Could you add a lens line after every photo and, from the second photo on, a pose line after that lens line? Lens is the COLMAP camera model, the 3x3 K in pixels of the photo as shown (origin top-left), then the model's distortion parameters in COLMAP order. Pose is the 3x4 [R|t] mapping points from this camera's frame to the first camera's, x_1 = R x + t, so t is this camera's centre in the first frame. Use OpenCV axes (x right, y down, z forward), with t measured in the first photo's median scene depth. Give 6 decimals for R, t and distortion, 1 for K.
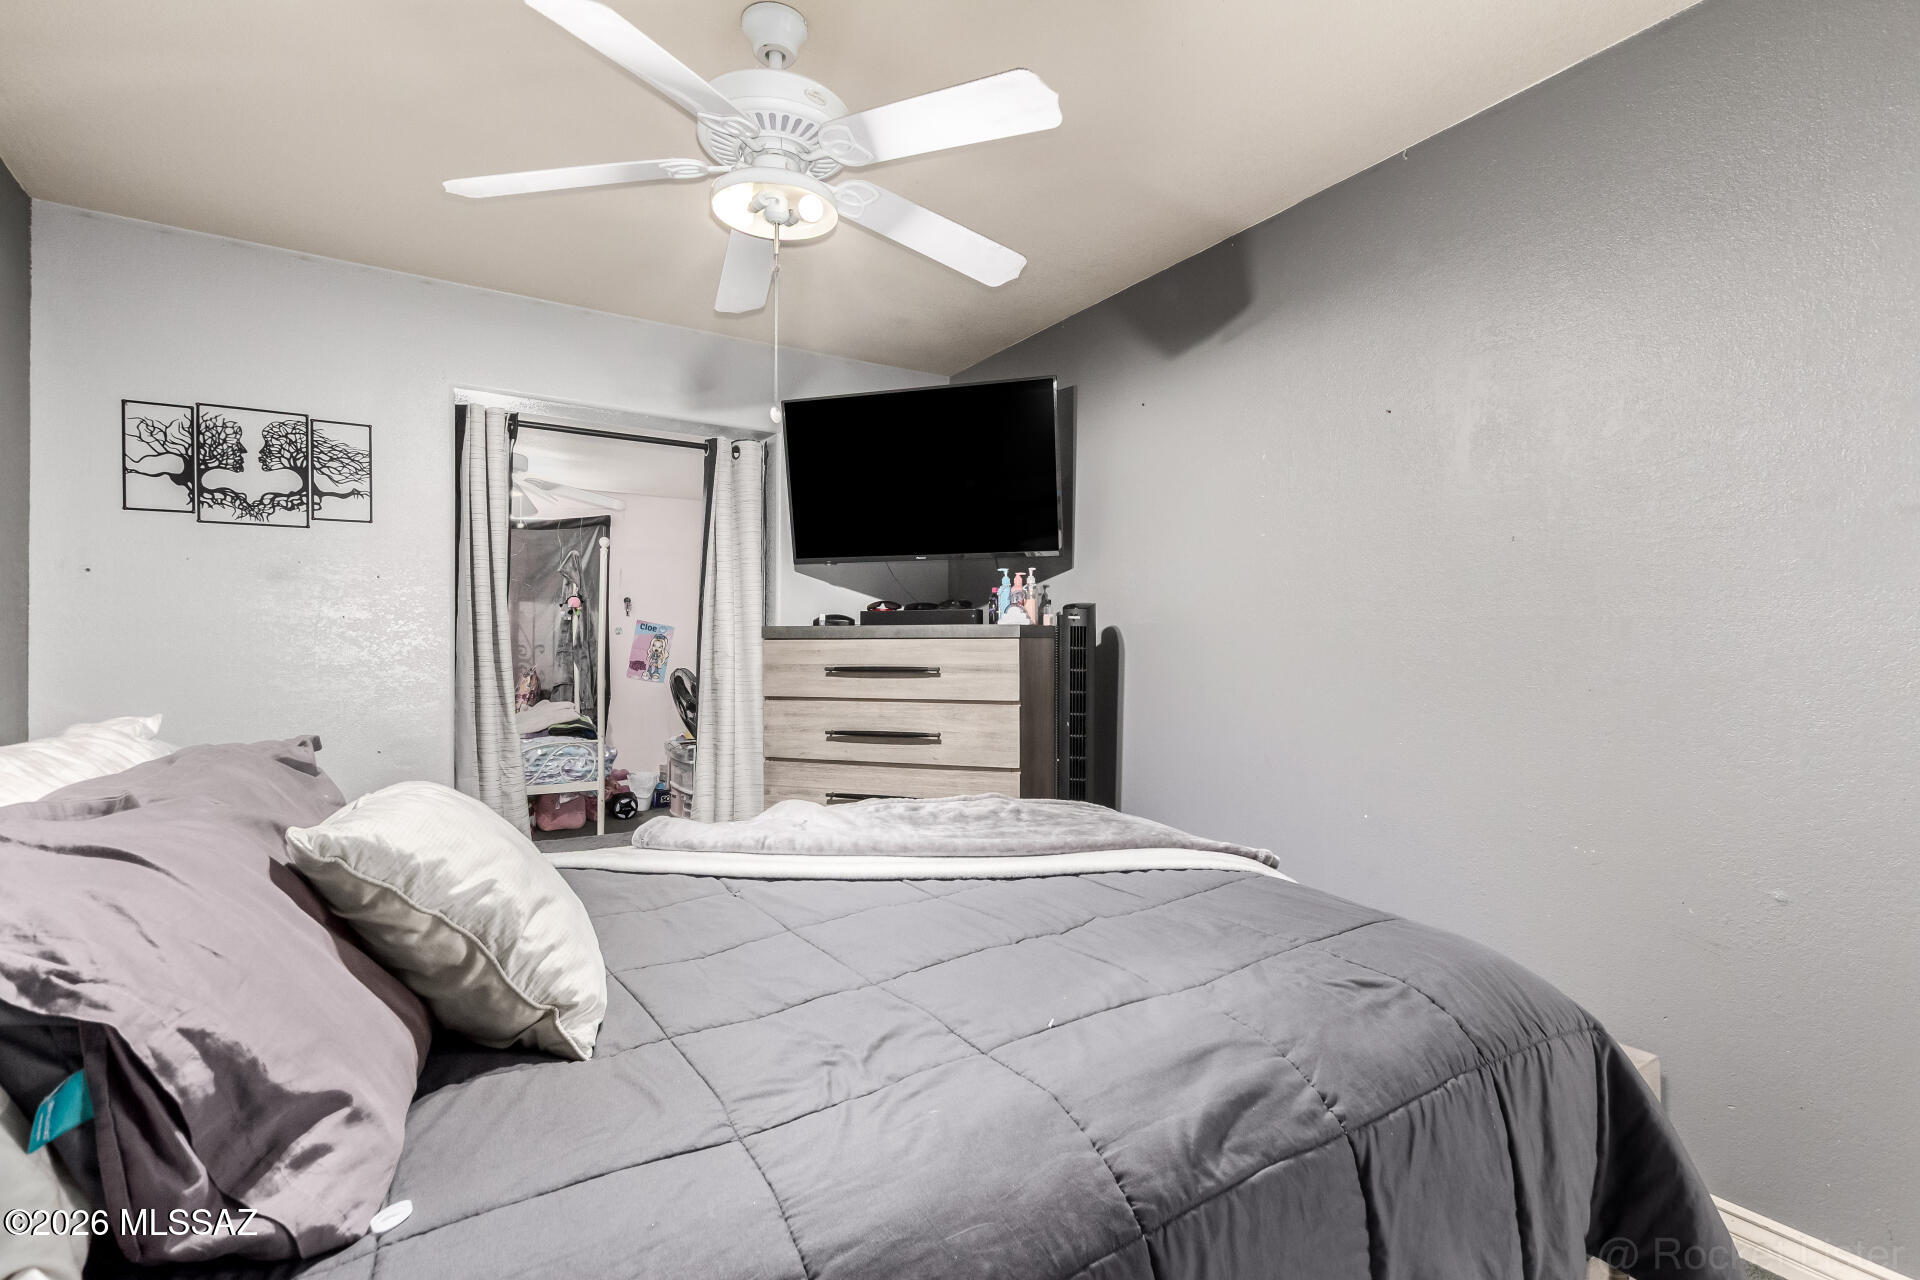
lens RADIAL K [[926.9, 0, 985.3], [0, 926.9, 647.3], [0, 0, 1]] dist [0.011053, -0.000330]
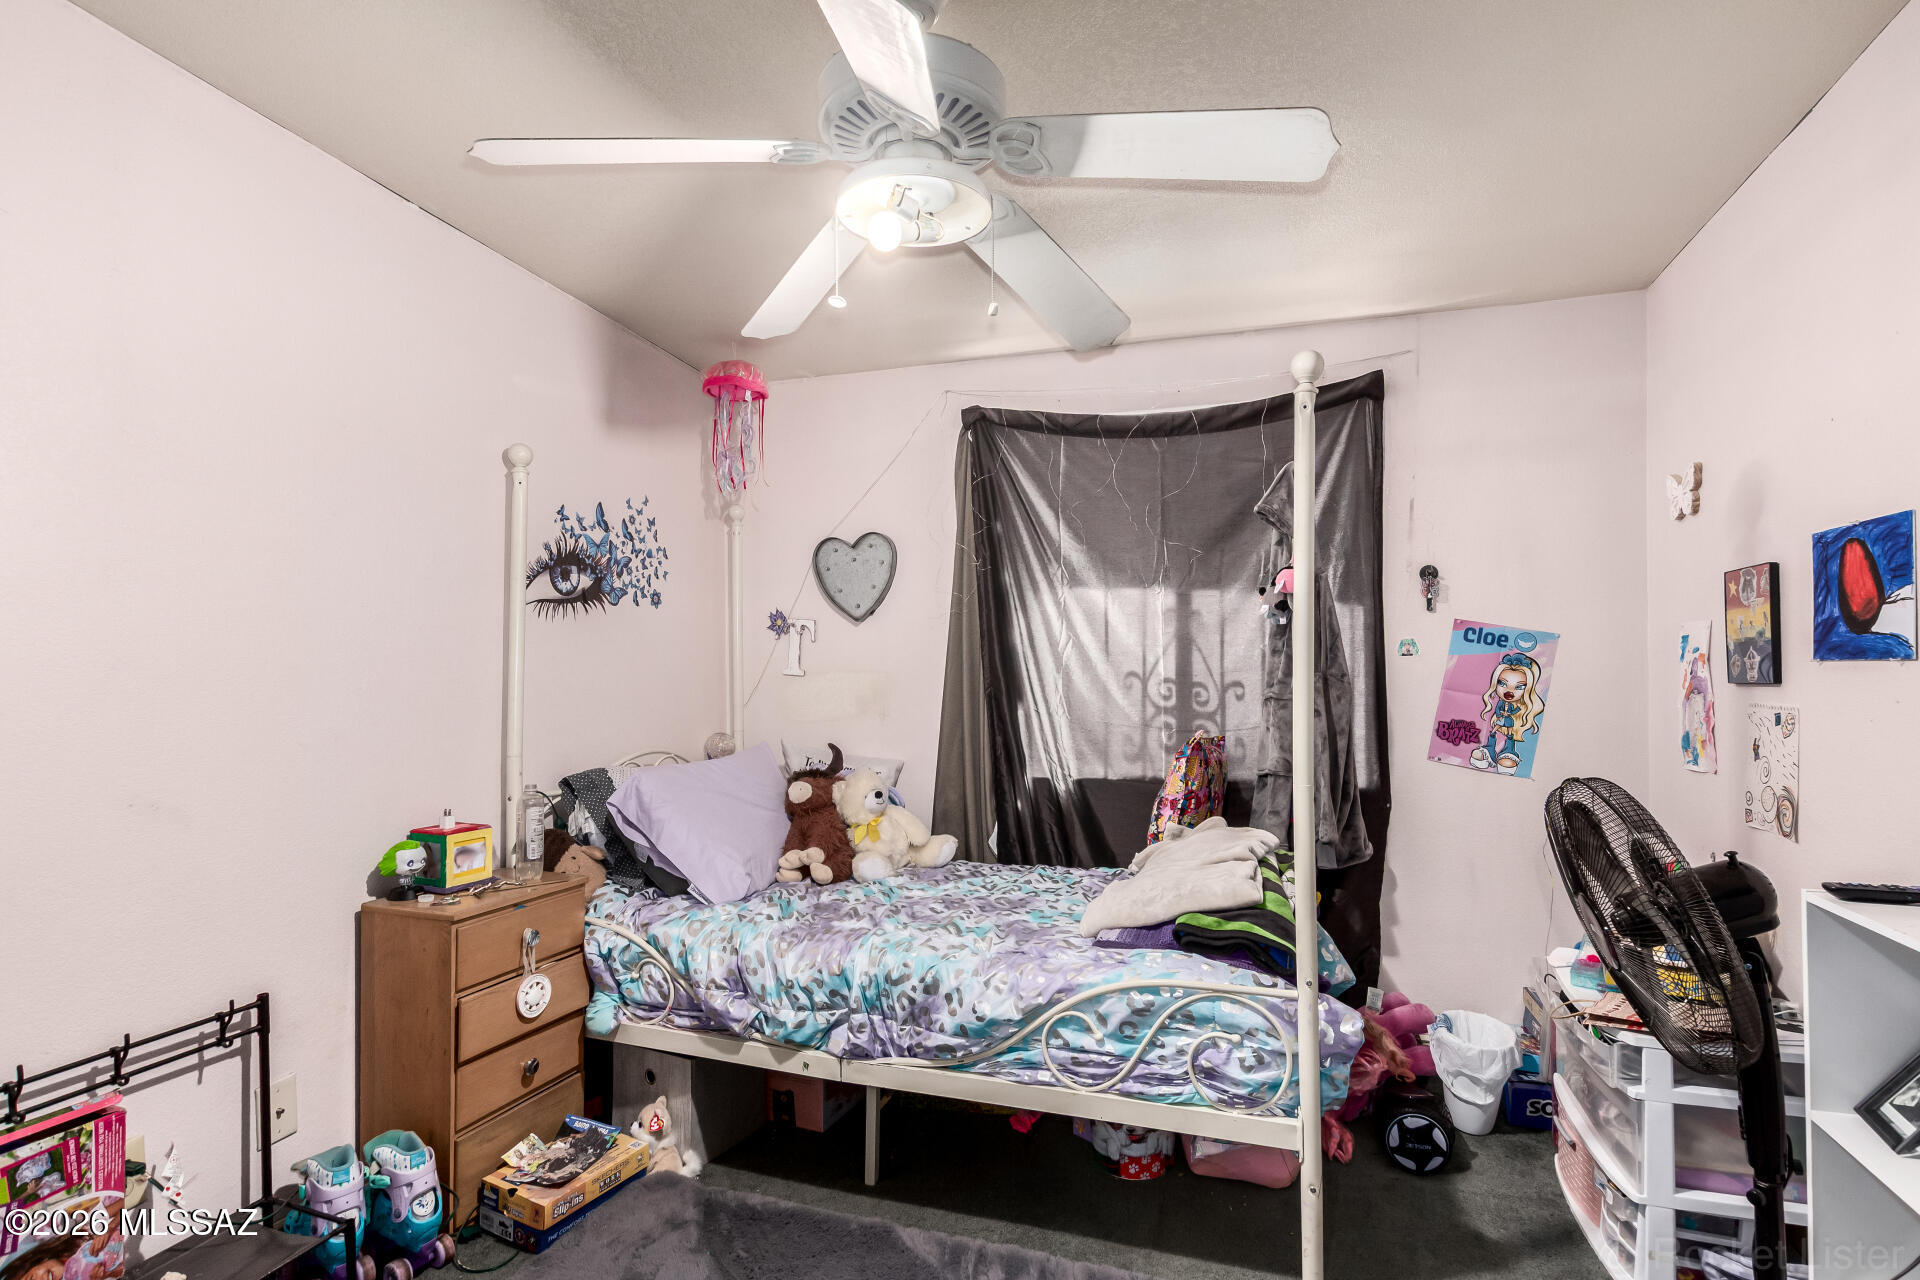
lens RADIAL K [[926.9, 0, 985.3], [0, 926.9, 647.3], [0, 0, 1]] dist [0.011053, -0.000330]
pose [[0.640820, -0.019586, -0.767441, -0.207098], [0.006590, 0.999778, -0.020014, -0.011193], [0.767663, 0.007768, 0.640807, 0.618241]]
